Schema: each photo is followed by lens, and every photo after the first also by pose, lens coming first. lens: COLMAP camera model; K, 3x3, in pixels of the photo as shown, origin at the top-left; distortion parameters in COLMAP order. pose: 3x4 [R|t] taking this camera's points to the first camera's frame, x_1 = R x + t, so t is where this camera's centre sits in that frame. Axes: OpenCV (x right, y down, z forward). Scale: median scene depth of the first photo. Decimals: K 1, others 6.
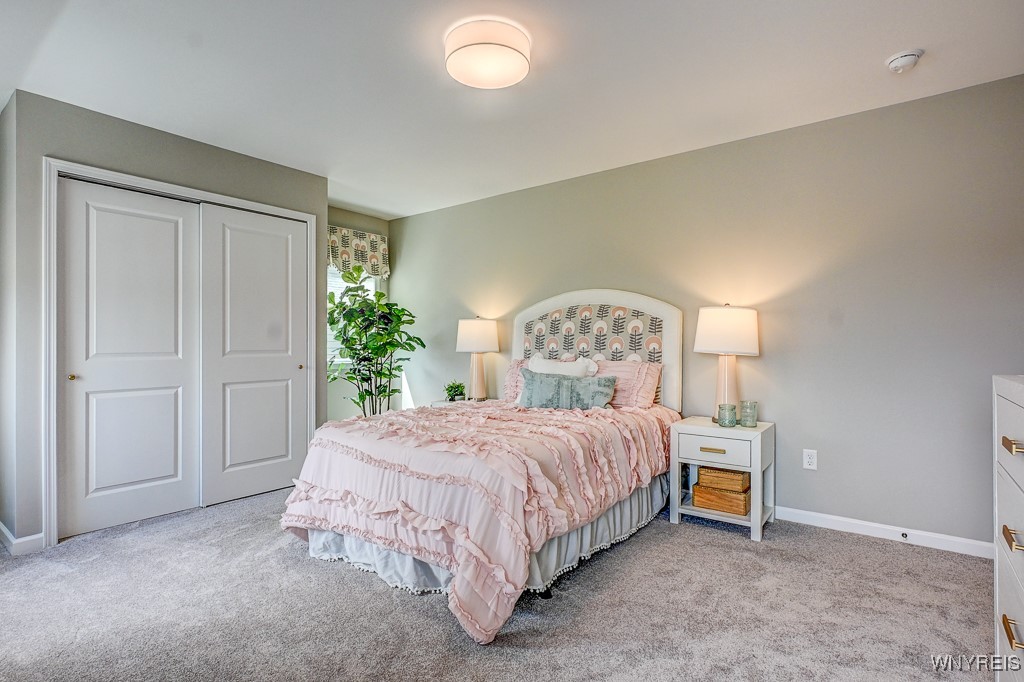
lens RADIAL K [[516.4, 0, 509.6], [0, 516.4, 342.6], [0, 0, 1]] dist [-0.000819, -0.000125]
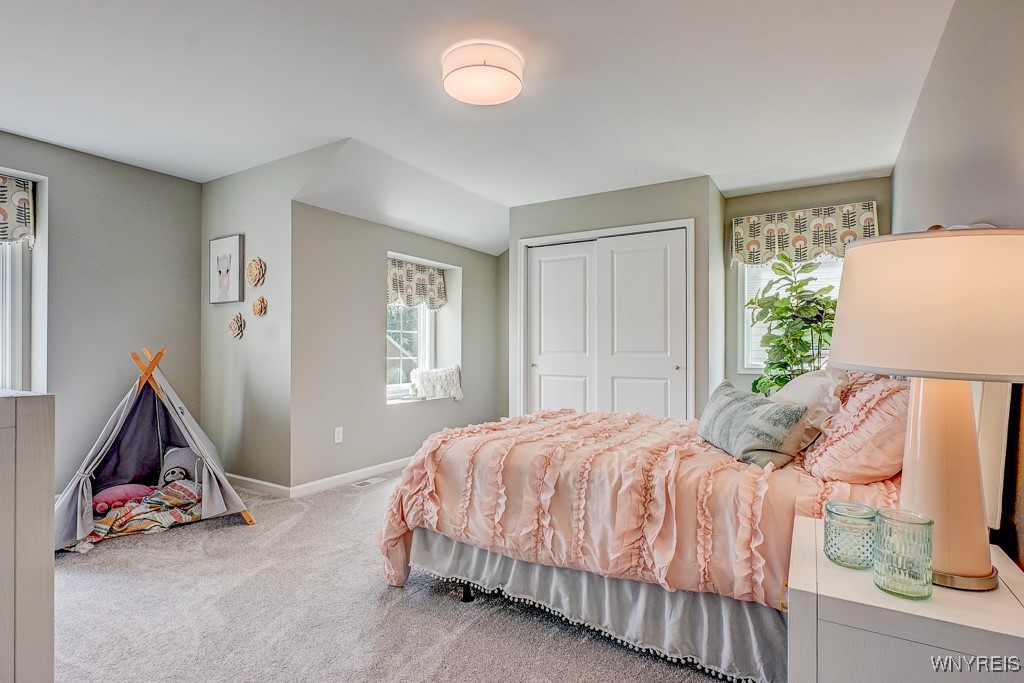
lens RADIAL K [[516.4, 0, 509.6], [0, 516.4, 343.1], [0, 0, 1]] dist [-0.000819, -0.000125]
pose [[0.106812, -0.001347, -0.994278, 0.638703], [0.001534, 0.999998, -0.001190, -0.002148], [0.994278, -0.001398, 0.106814, 0.580160]]
